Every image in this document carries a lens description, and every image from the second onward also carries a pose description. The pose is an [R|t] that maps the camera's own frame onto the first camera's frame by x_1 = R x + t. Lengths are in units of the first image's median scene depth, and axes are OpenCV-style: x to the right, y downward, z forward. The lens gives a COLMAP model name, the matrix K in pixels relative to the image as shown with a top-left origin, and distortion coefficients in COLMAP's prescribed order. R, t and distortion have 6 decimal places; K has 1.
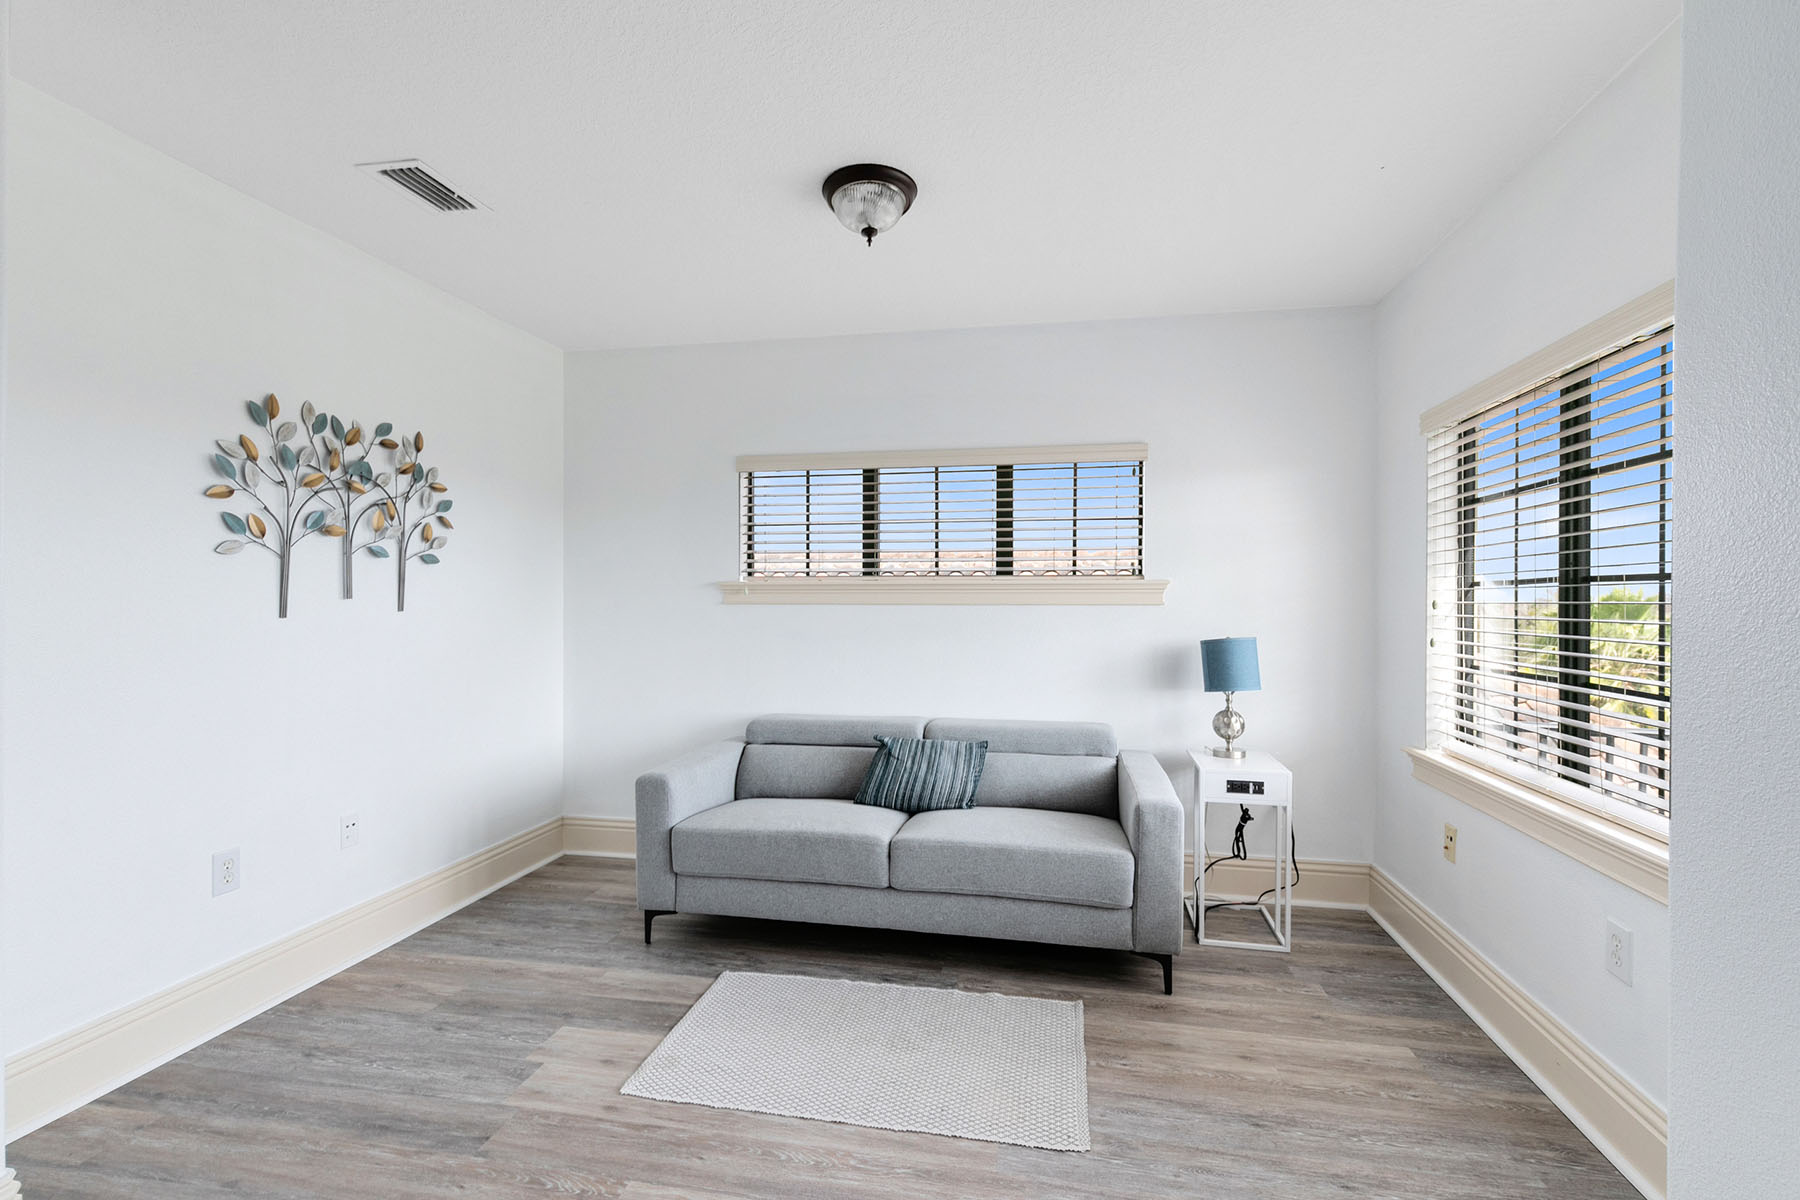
lens RADIAL K [[840.4, 0, 897.5], [0, 840.4, 571.2], [0, 0, 1]] dist [0.028325, -0.000058]
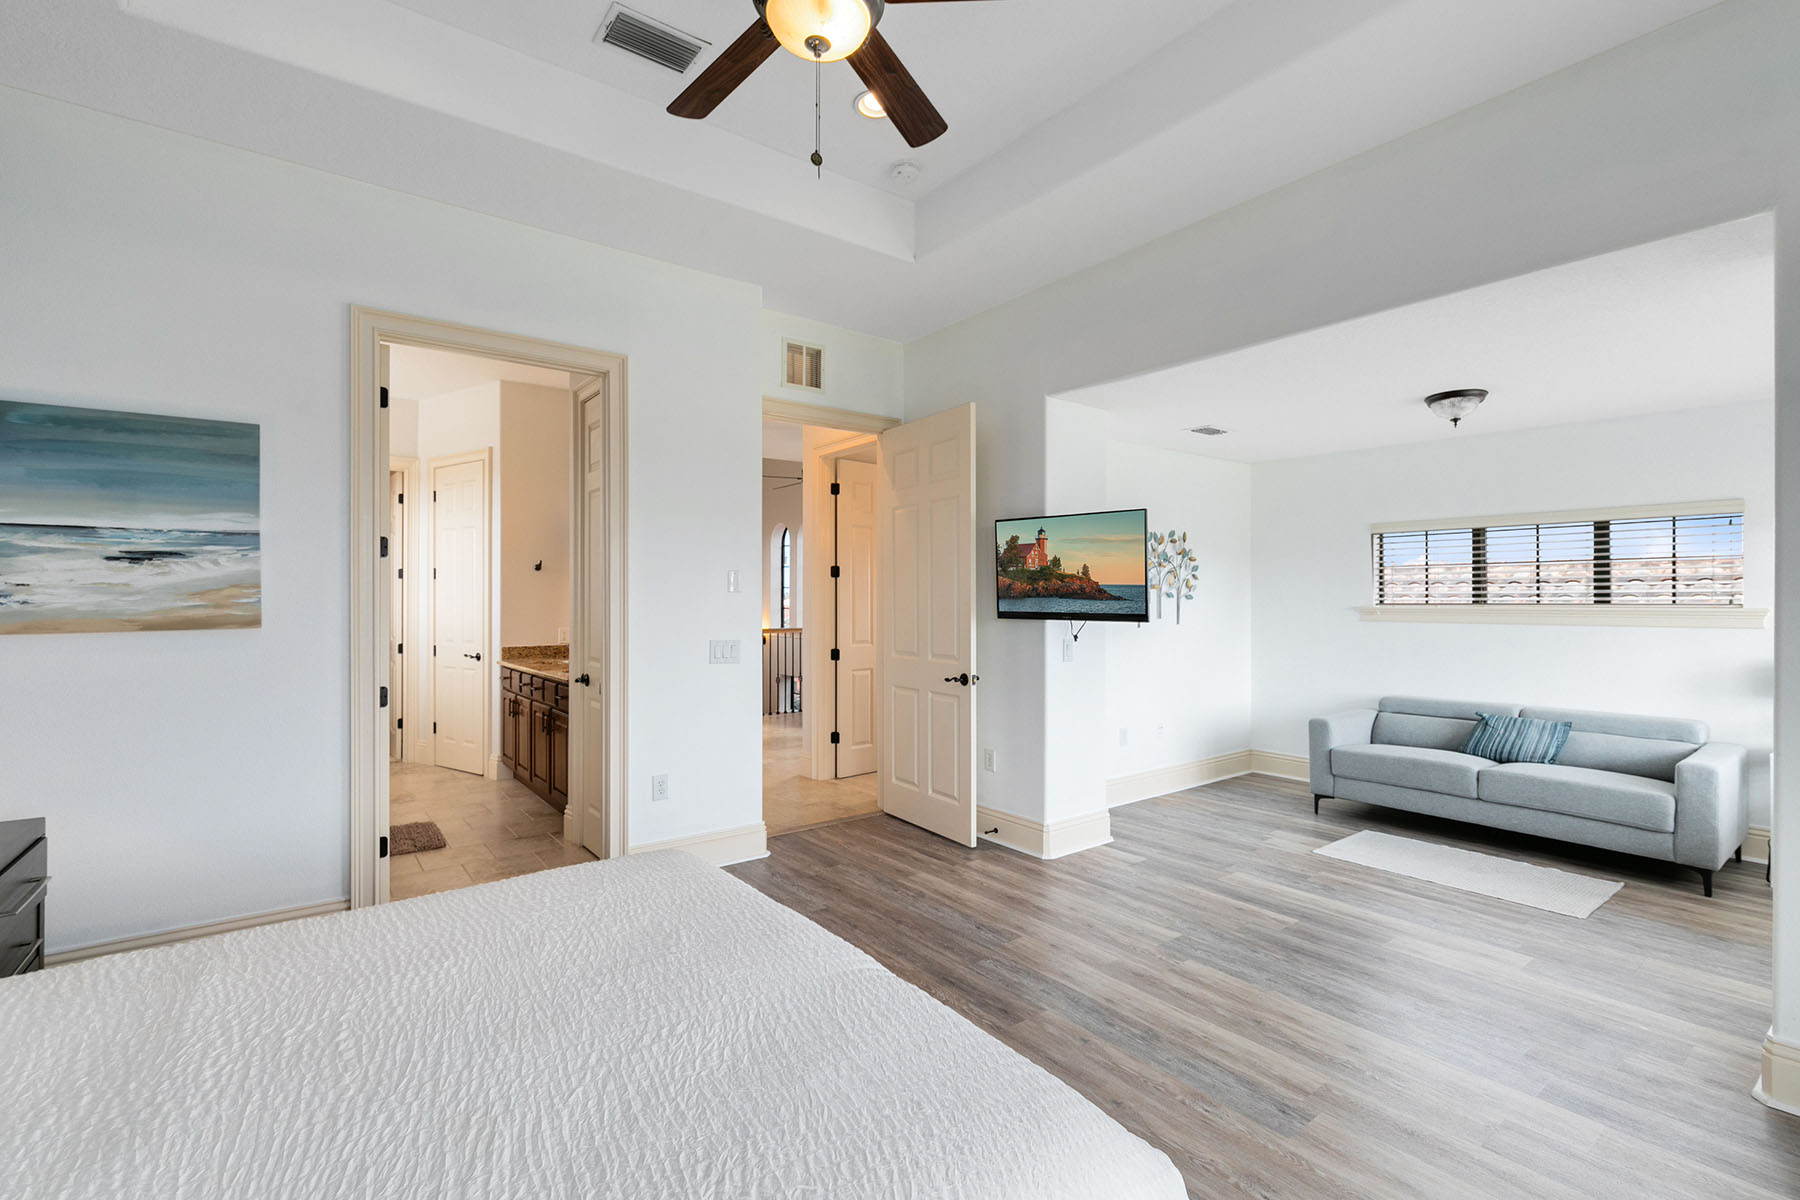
lens RADIAL K [[804.2, 0, 901.1], [0, 804.2, 605.3], [0, 0, 1]] dist [-0.000751, -0.000188]
pose [[0.753662, 0.003271, -0.657254, 0.153529], [0.021853, 0.999310, 0.030032, -0.066080], [0.656899, -0.036997, 0.753070, -0.812892]]
